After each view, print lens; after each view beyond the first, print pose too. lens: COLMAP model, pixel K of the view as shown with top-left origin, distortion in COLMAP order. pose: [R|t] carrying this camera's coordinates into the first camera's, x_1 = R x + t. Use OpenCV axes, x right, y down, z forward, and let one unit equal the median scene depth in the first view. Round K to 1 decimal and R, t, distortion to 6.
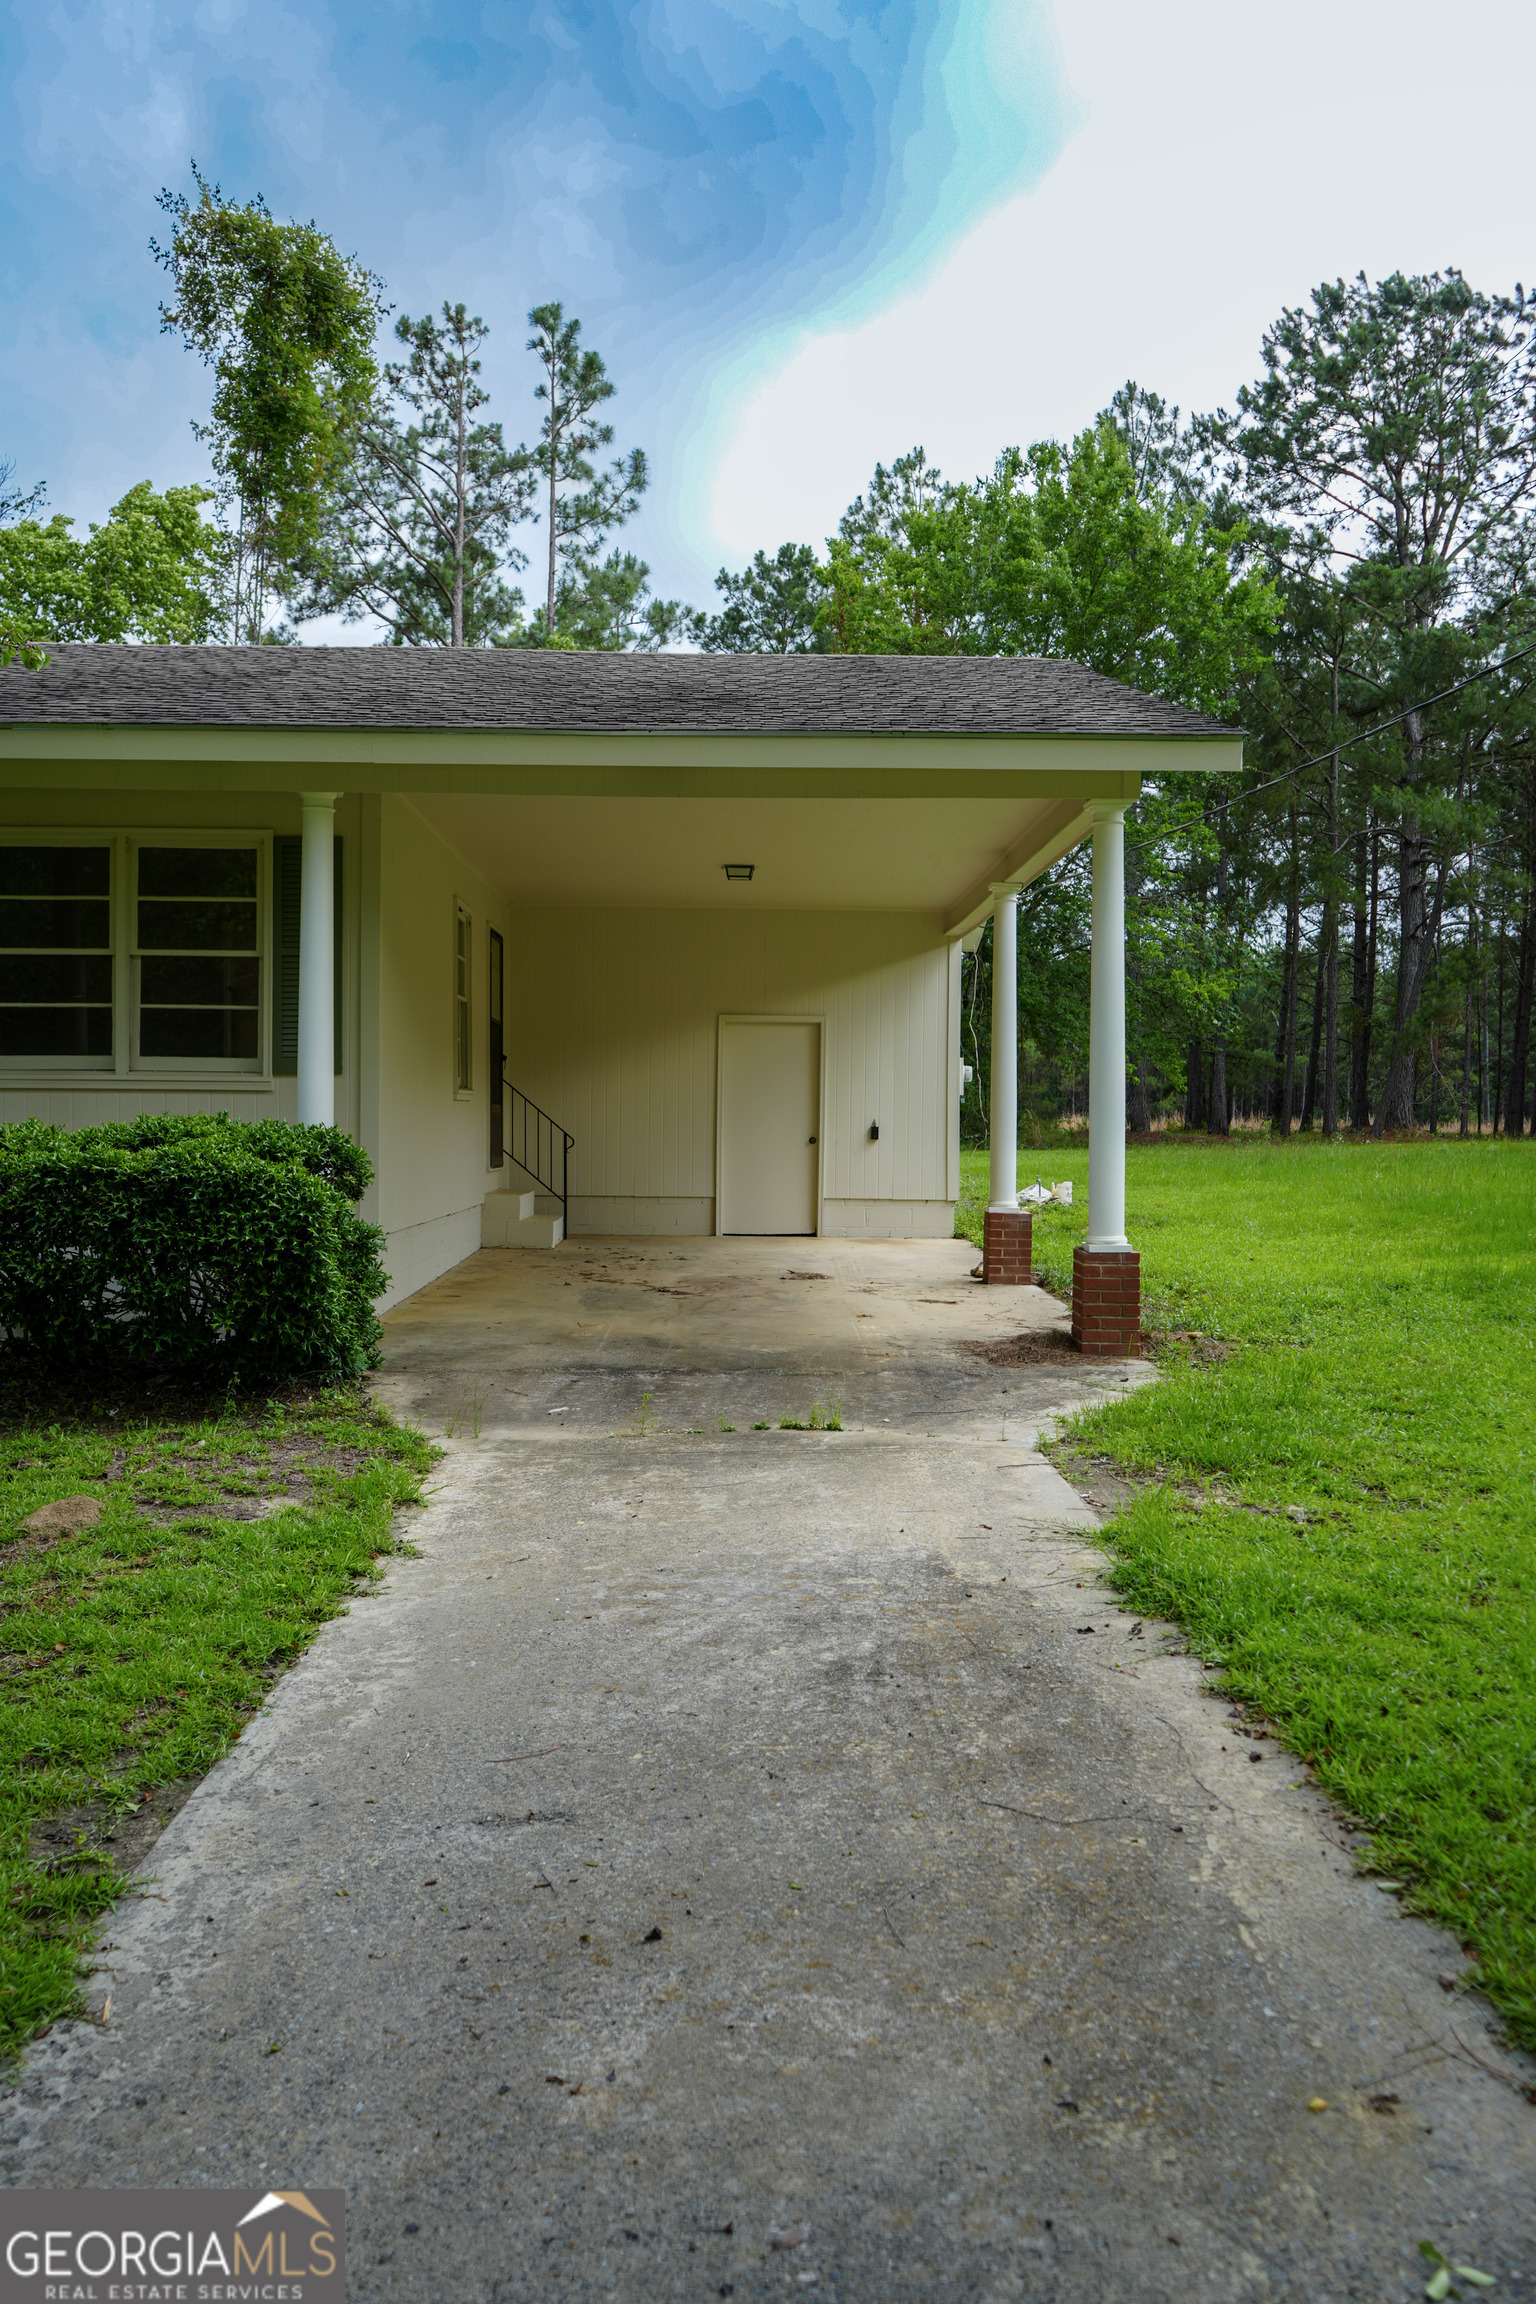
lens RADIAL K [[1850.5, 0, 768.0], [0, 1850.5, 1152.0], [0, 0, 1]] dist [-0.036185, 0.043918]
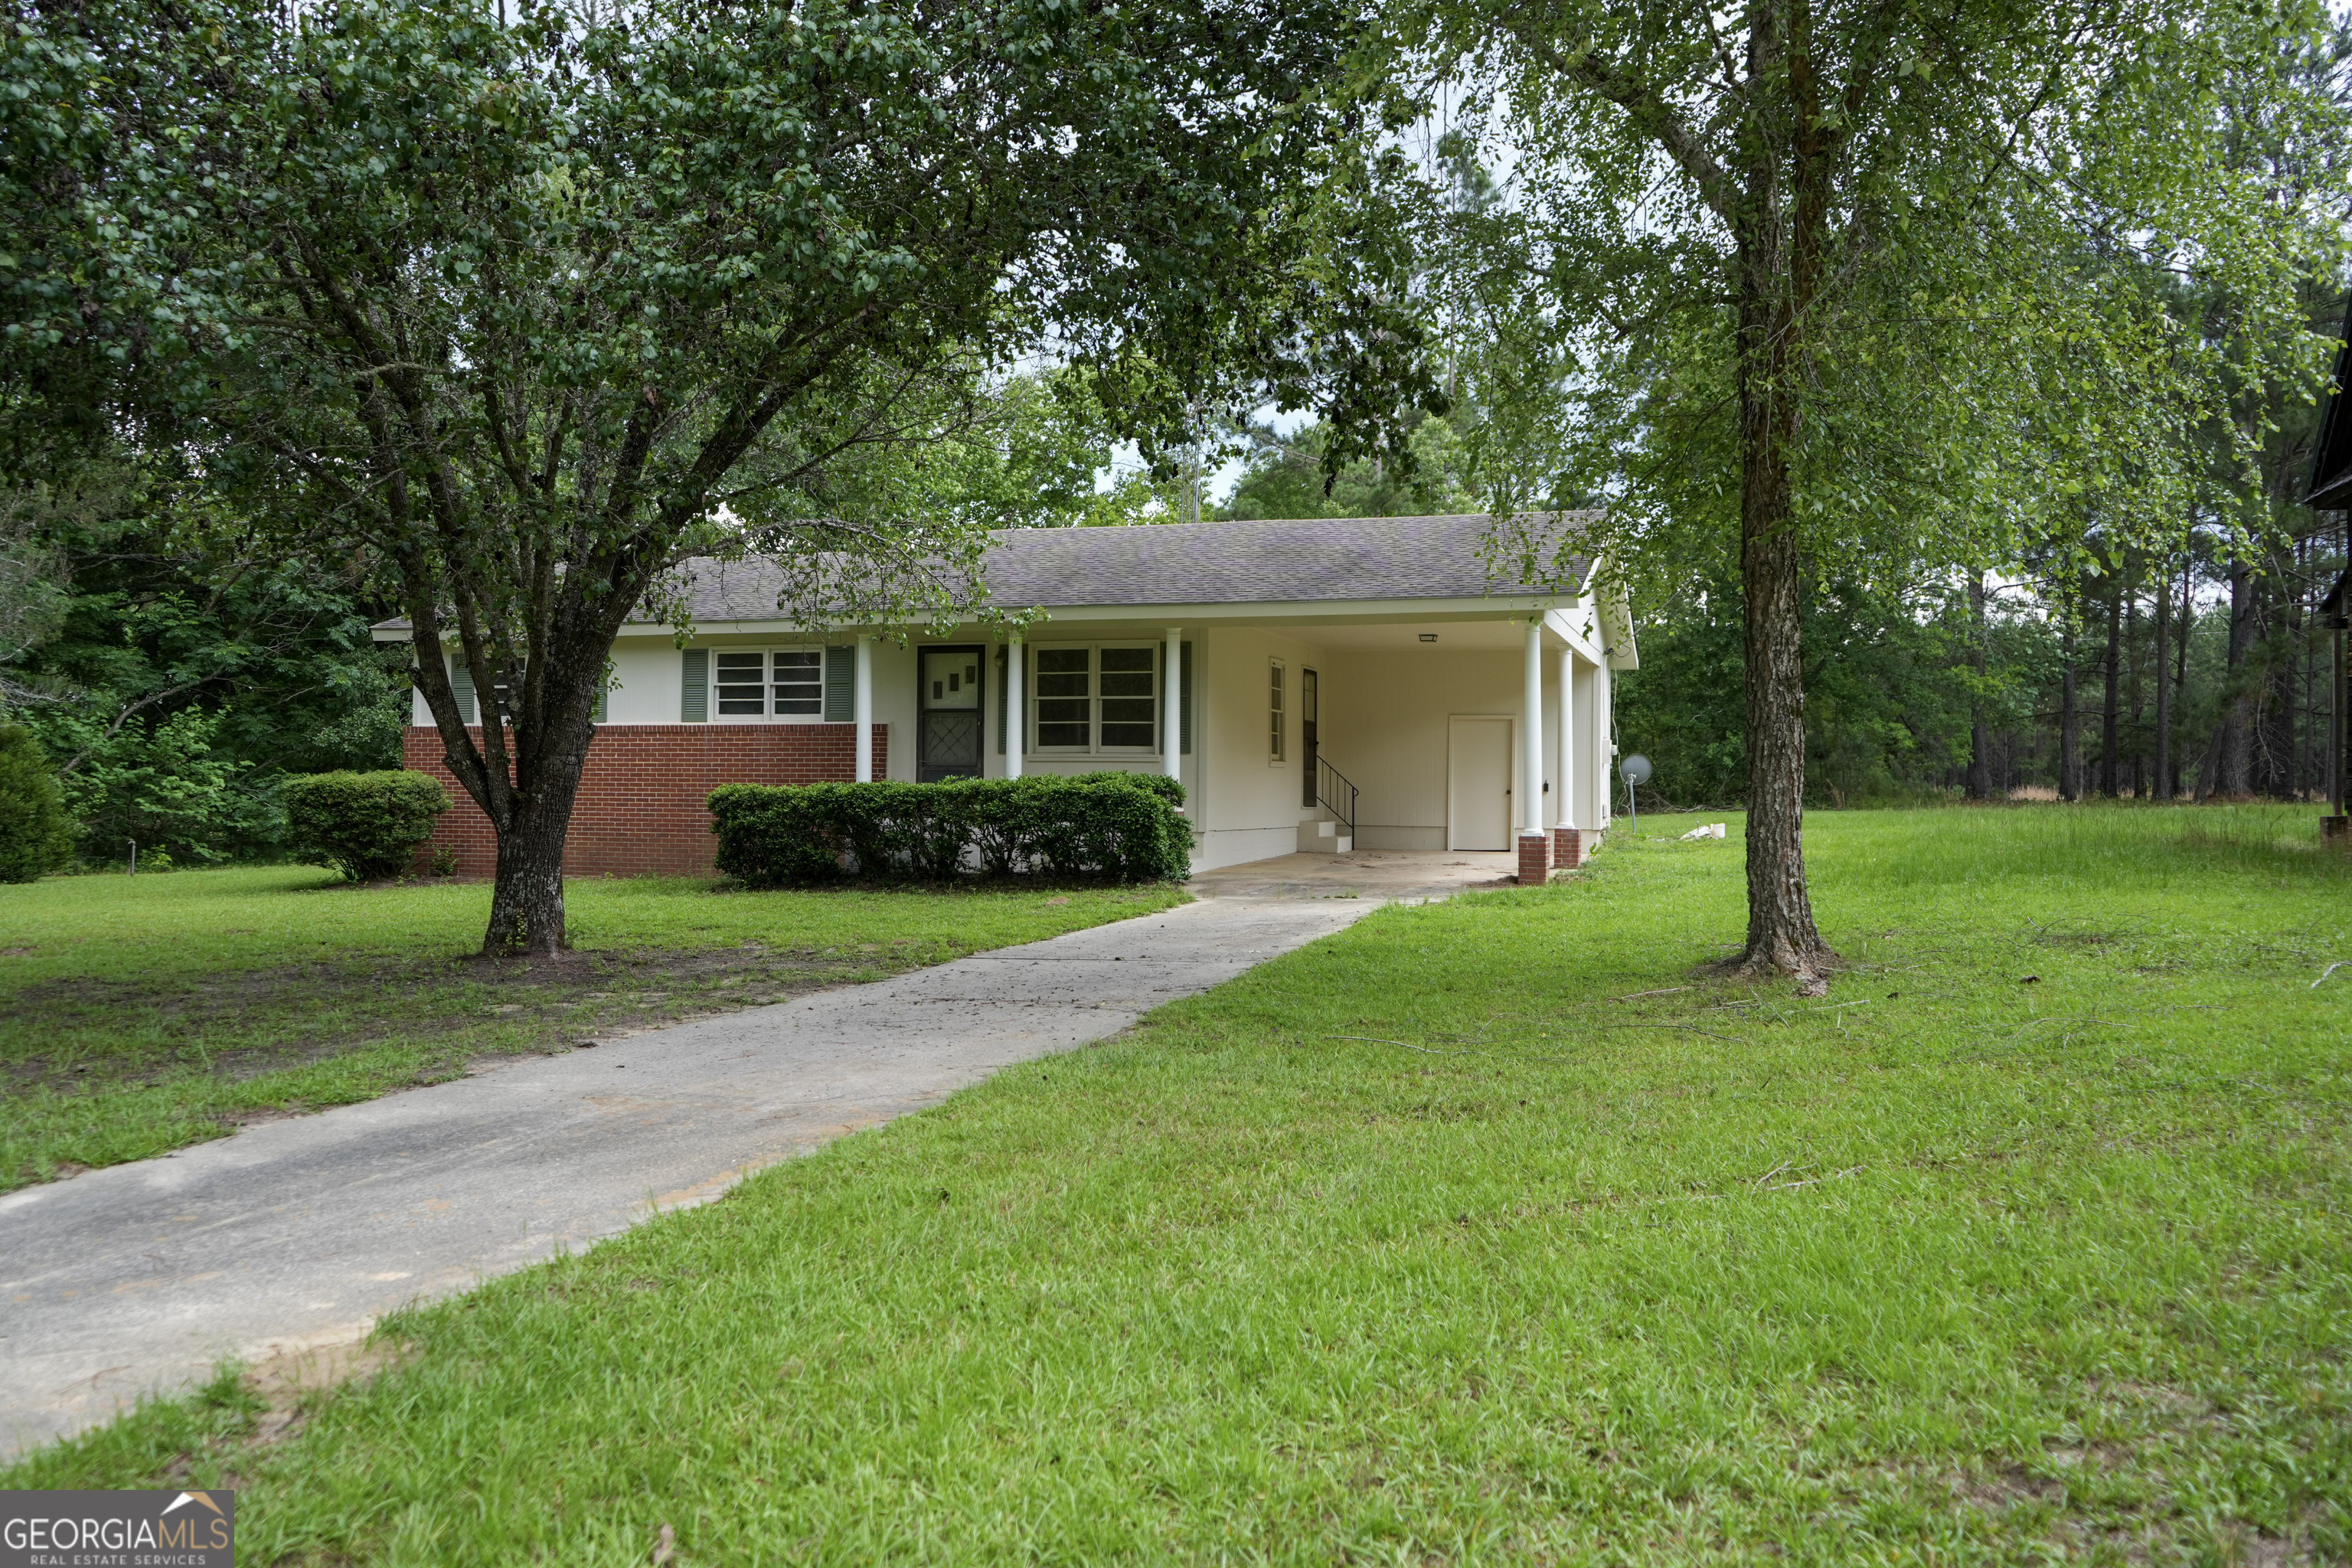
lens RADIAL K [[1803.6, 0, 1174.2], [0, 1803.6, 817.2], [0, 0, 1]] dist [-0.072604, 0.001515]
pose [[0.948709, 0.004194, -0.316122, 0.392426], [-0.005745, 0.999976, -0.003976, 0.037490], [0.316098, 0.005589, 0.948710, -0.934825]]
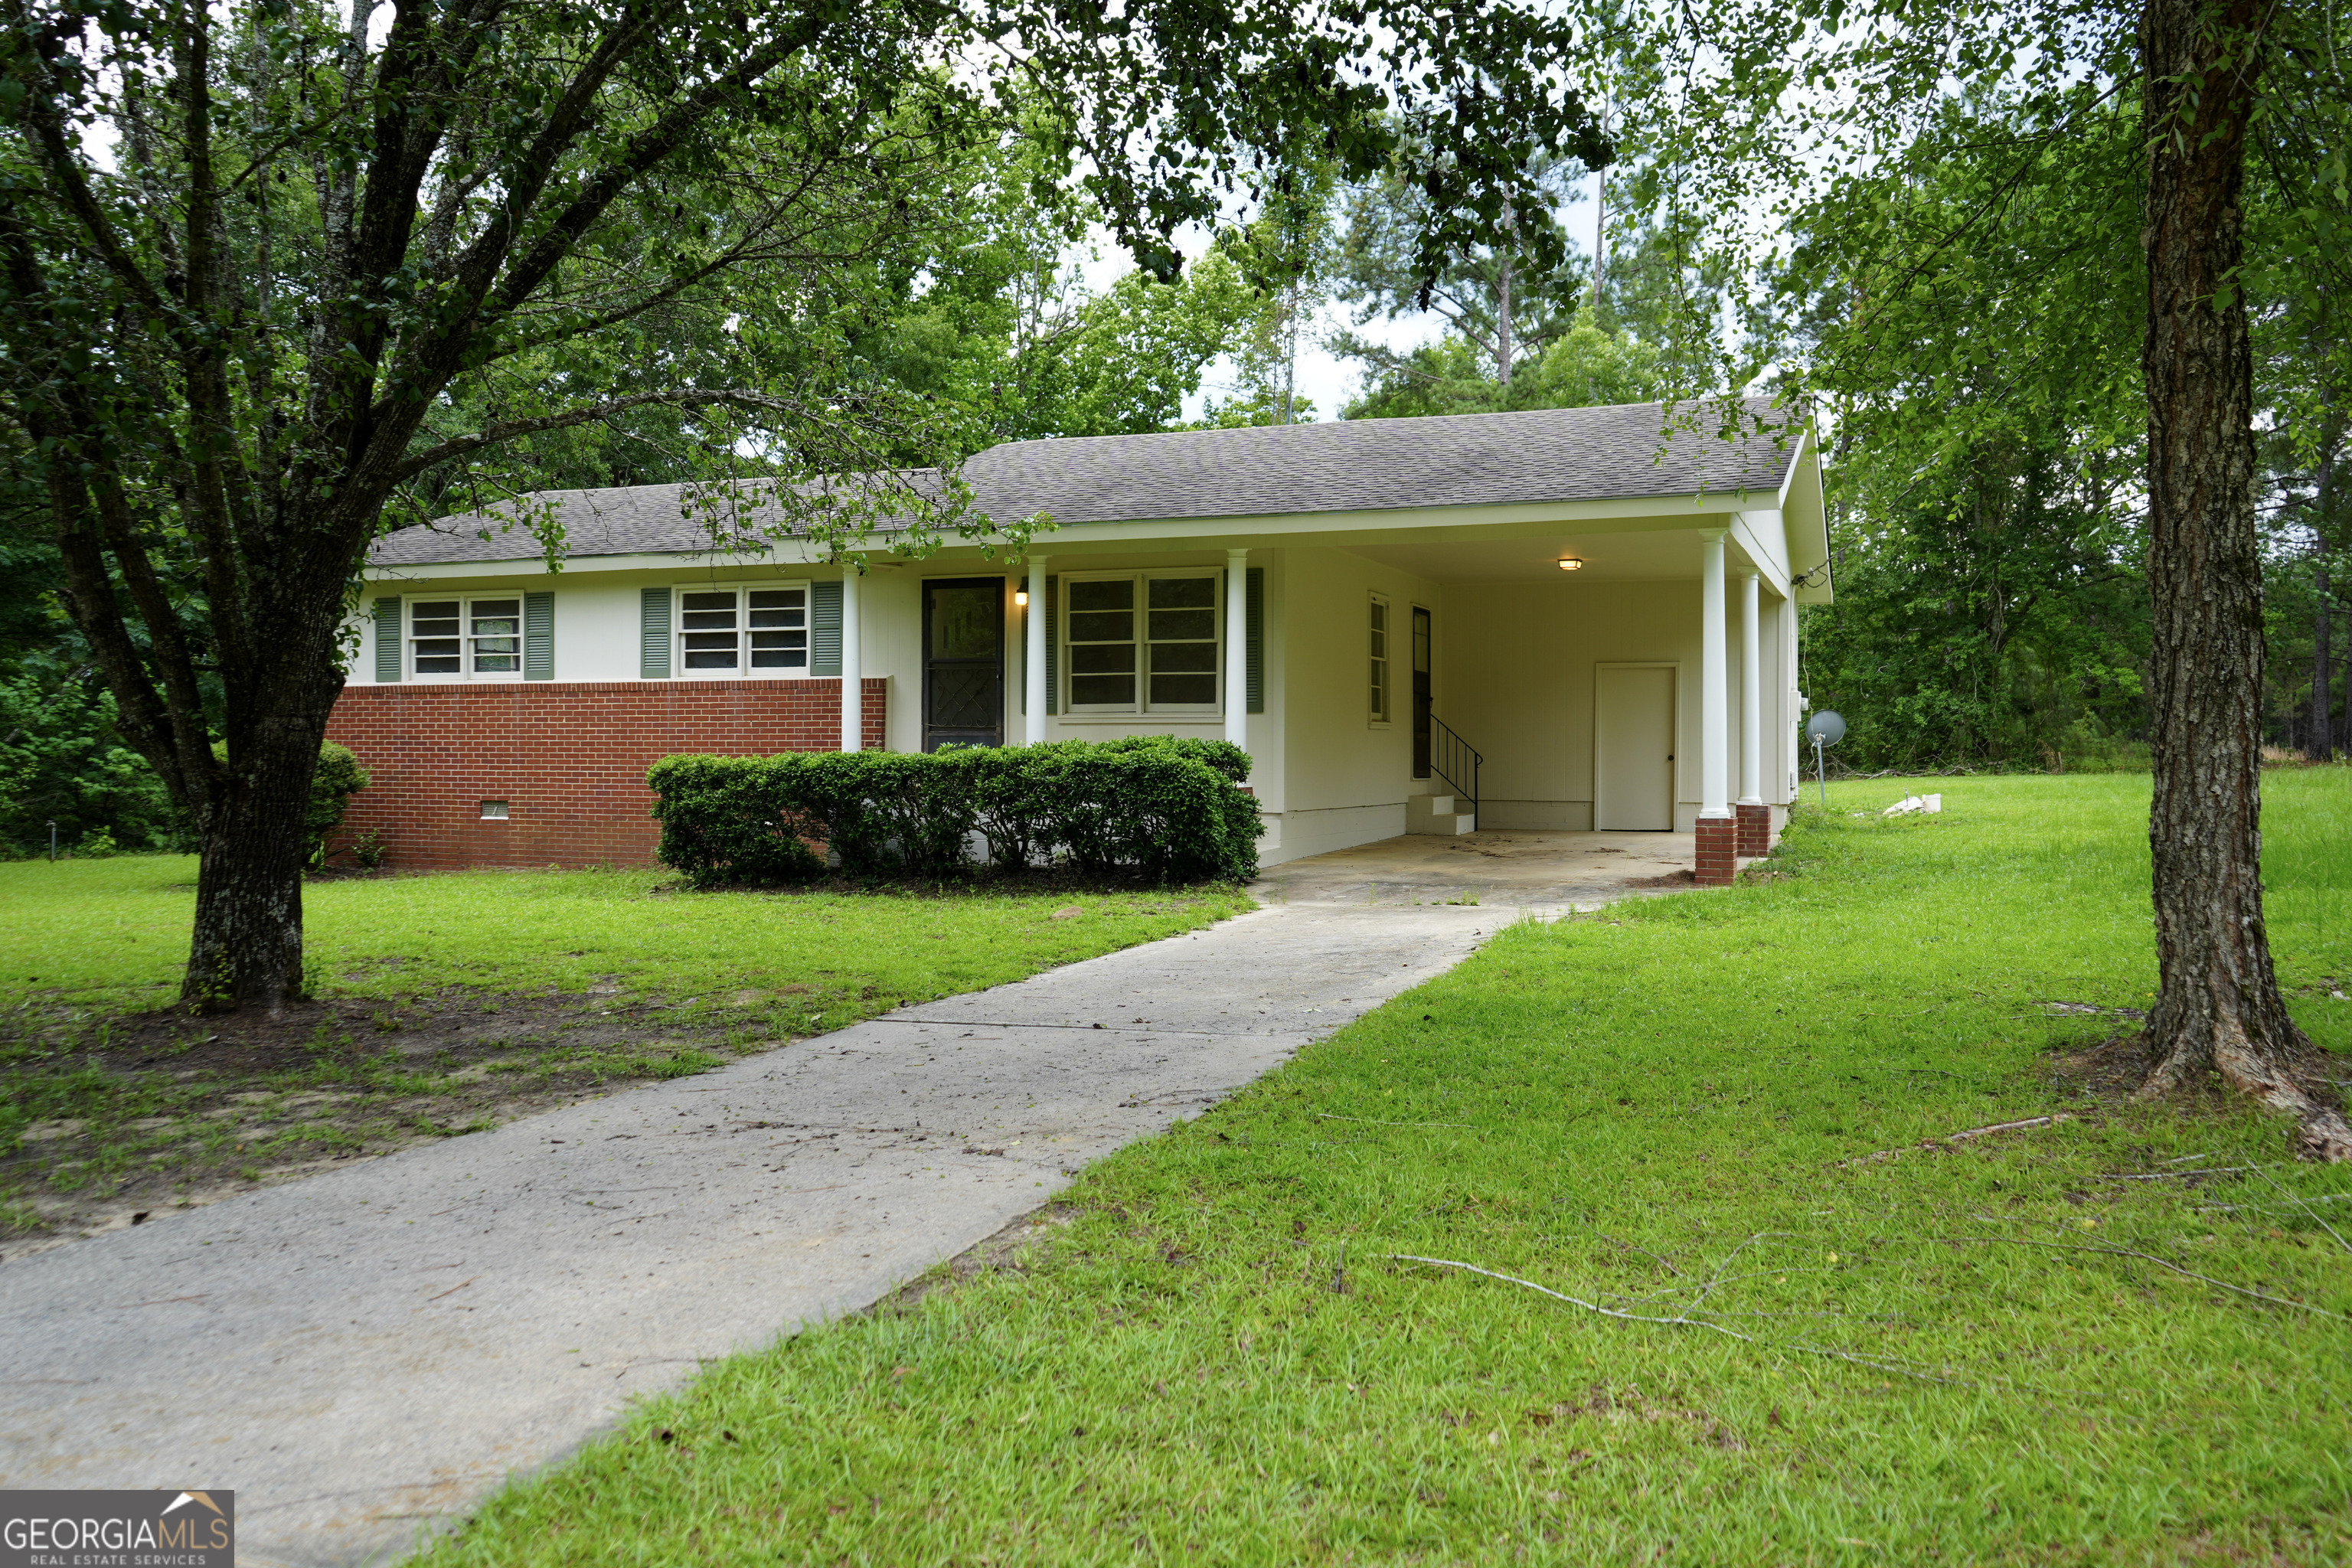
lens RADIAL K [[1889.1, 0, 1172.7], [0, 1889.1, 776.2], [0, 0, 1]] dist [-0.036185, 0.043918]
pose [[0.926658, -0.002301, -0.375898, 0.317712], [-0.000694, 0.999969, -0.007831, 0.027053], [0.375905, 0.007518, 0.926628, -0.572464]]
